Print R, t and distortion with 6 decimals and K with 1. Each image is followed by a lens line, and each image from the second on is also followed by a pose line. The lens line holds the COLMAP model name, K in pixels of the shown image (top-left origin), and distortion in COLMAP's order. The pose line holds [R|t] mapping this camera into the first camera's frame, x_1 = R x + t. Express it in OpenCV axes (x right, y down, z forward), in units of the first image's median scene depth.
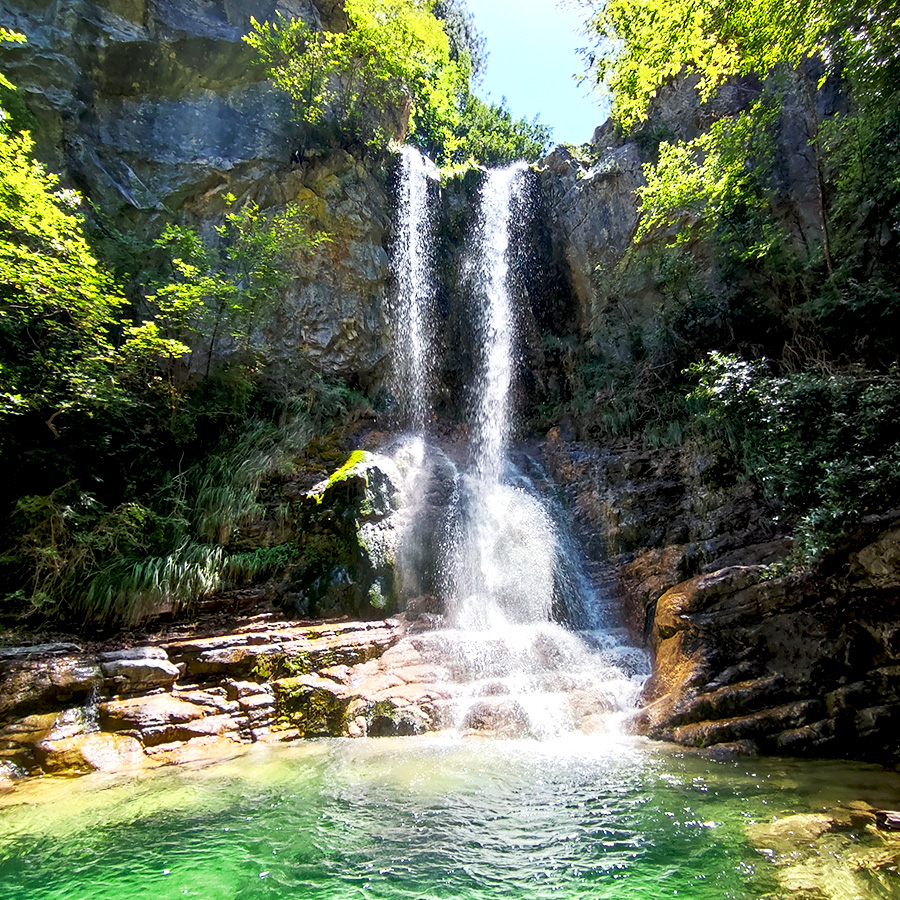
lens RADIAL K [[565.1, 0, 447.0], [0, 565.1, 451.3], [0, 0, 1]] dist [-0.039405, 0.040672]
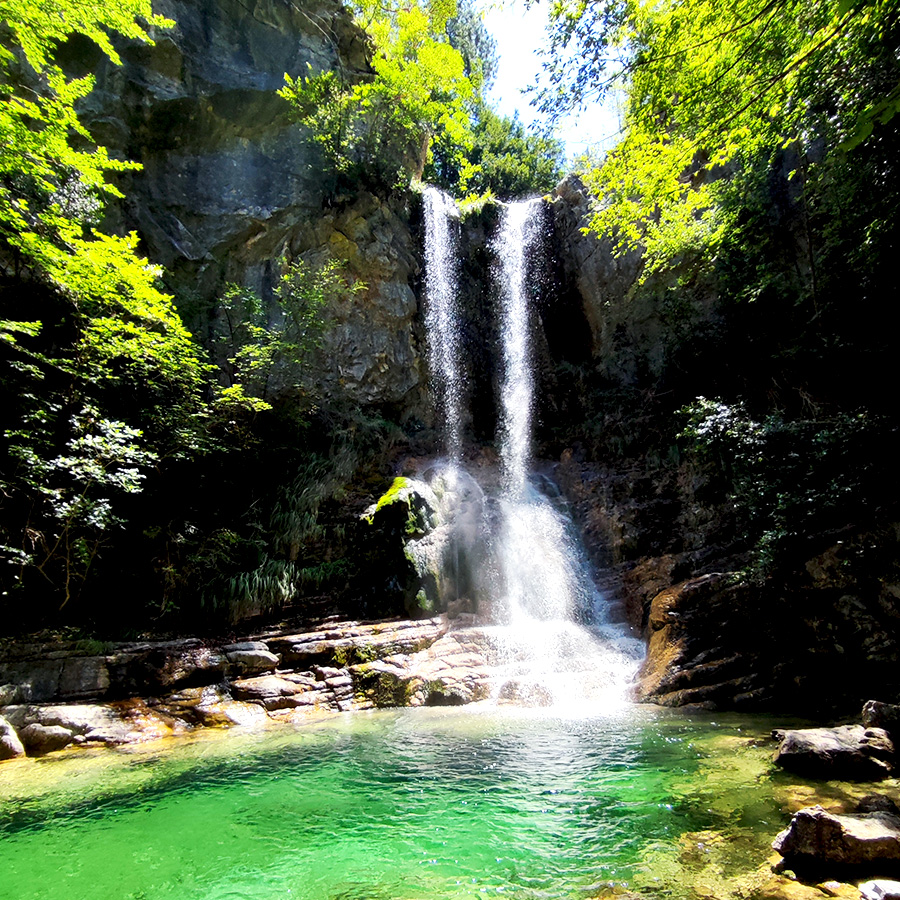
lens RADIAL K [[565.1, 0, 442.3], [0, 565.1, 507.9], [0, 0, 1]] dist [-0.039405, 0.040672]
pose [[0.999436, -0.018230, -0.028212, -0.040085], [0.020867, 0.995146, 0.096173, -0.055577], [0.026322, -0.096707, 0.994965, -0.187849]]
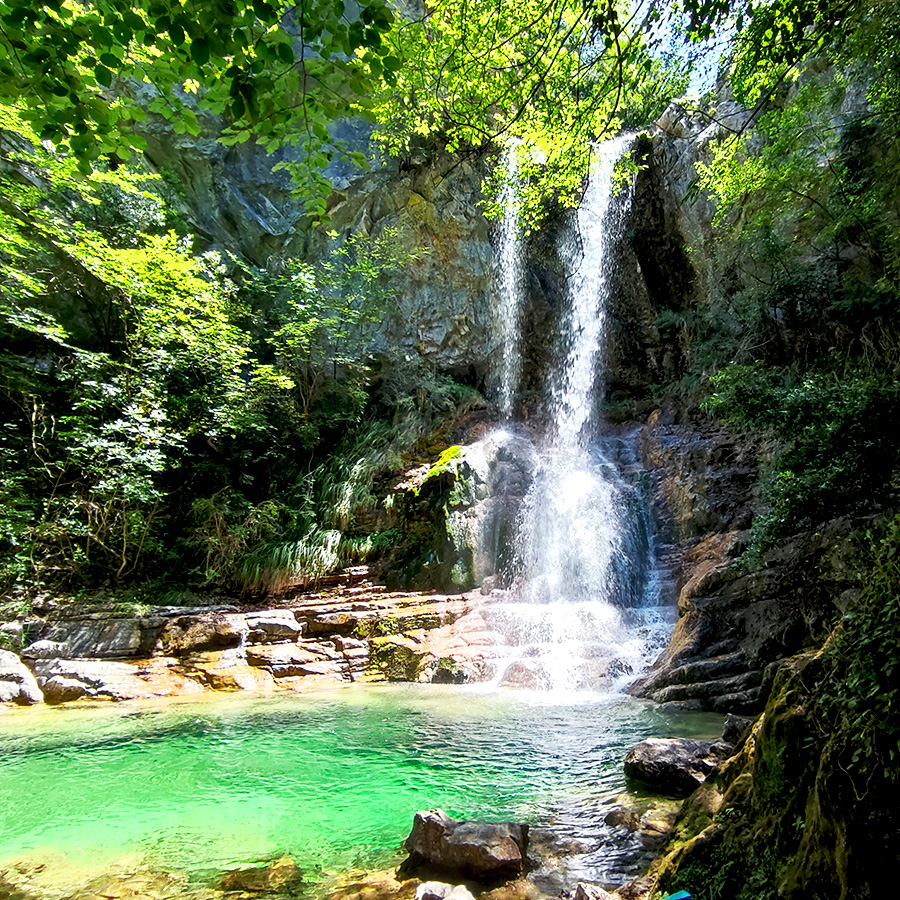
lens RADIAL K [[614.2, 0, 512.0], [0, 614.2, 463.7], [0, 0, 1]] dist [-0.041641, 0.034739]
pose [[0.974208, -0.021866, -0.224590, 0.261867], [0.044007, 0.994594, 0.094056, -0.087877], [0.221320, -0.101514, 0.969903, -0.202923]]
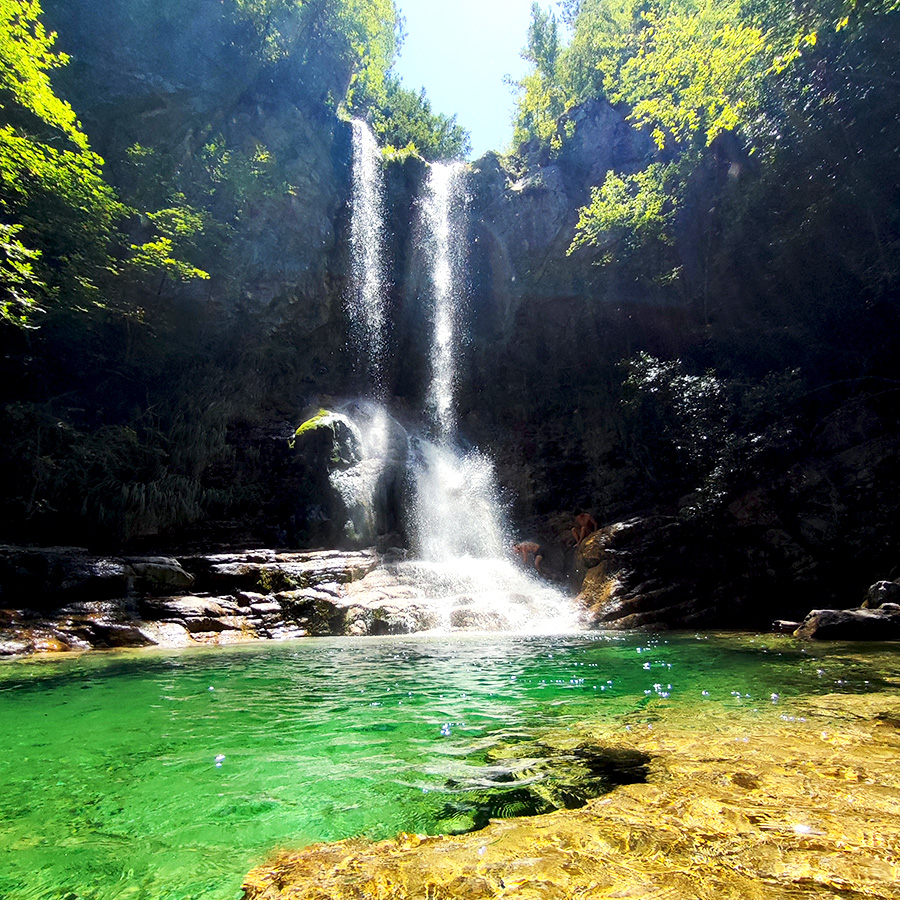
lens RADIAL K [[547.7, 0, 441.3], [0, 547.7, 505.9], [0, 0, 1]] dist [-0.010615, 0.015305]
pose [[0.960187, 0.063517, 0.272042, -0.230813], [-0.088429, 0.992840, 0.080305, 0.092330], [-0.264993, -0.101165, 0.958929, -0.089524]]
